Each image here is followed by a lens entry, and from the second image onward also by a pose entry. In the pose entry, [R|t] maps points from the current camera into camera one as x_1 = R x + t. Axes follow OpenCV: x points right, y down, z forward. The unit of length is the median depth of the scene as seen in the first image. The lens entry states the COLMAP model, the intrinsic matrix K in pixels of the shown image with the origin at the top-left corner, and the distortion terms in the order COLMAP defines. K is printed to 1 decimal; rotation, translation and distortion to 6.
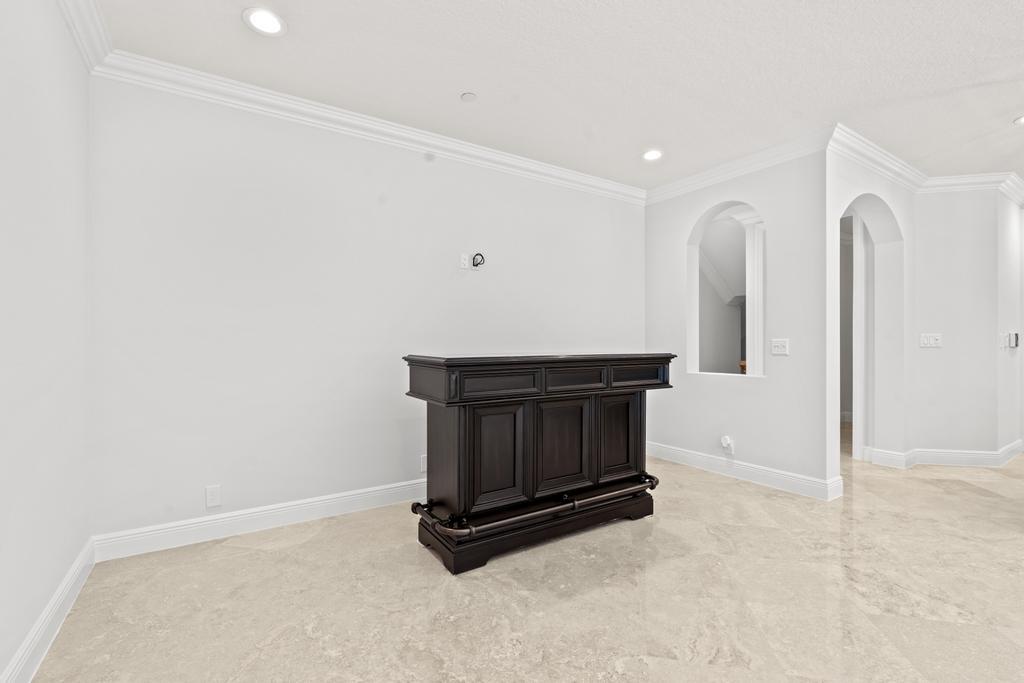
lens RADIAL K [[457.4, 0, 511.5], [0, 457.4, 346.2], [0, 0, 1]] dist [-0.000607, -0.000110]
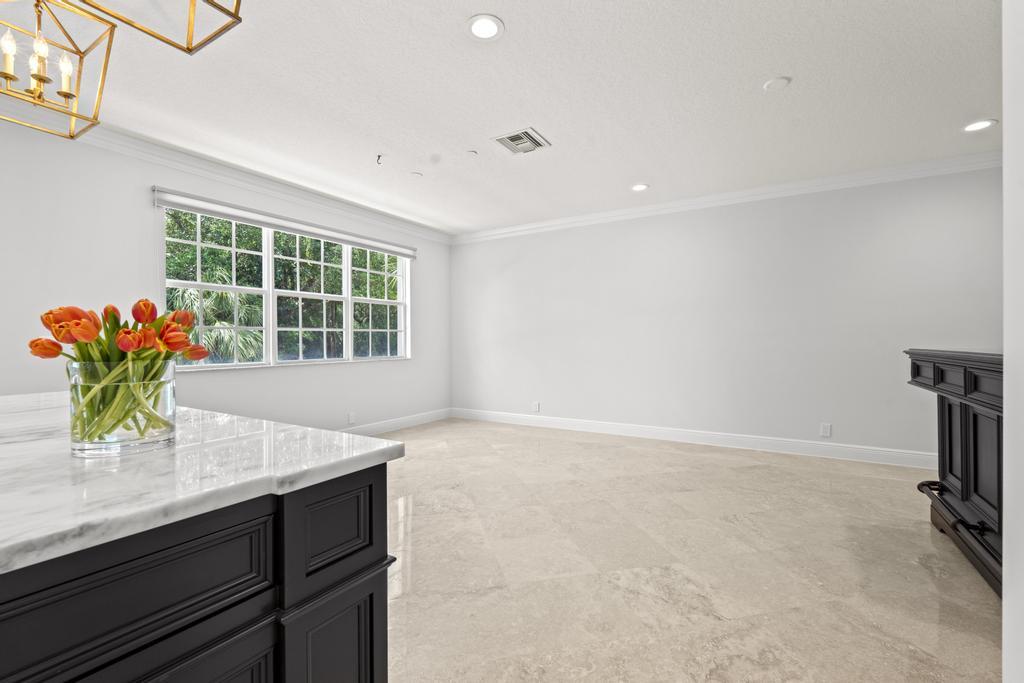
lens RADIAL K [[446.4, 0, 511.3], [0, 446.4, 341.5], [0, 0, 1]] dist [-0.004838, 0.000209]
pose [[-0.904213, 0.006067, -0.427038, 1.282023], [0.004601, 0.999979, 0.004465, -0.005932], [0.427056, 0.002073, -0.904223, 1.429899]]
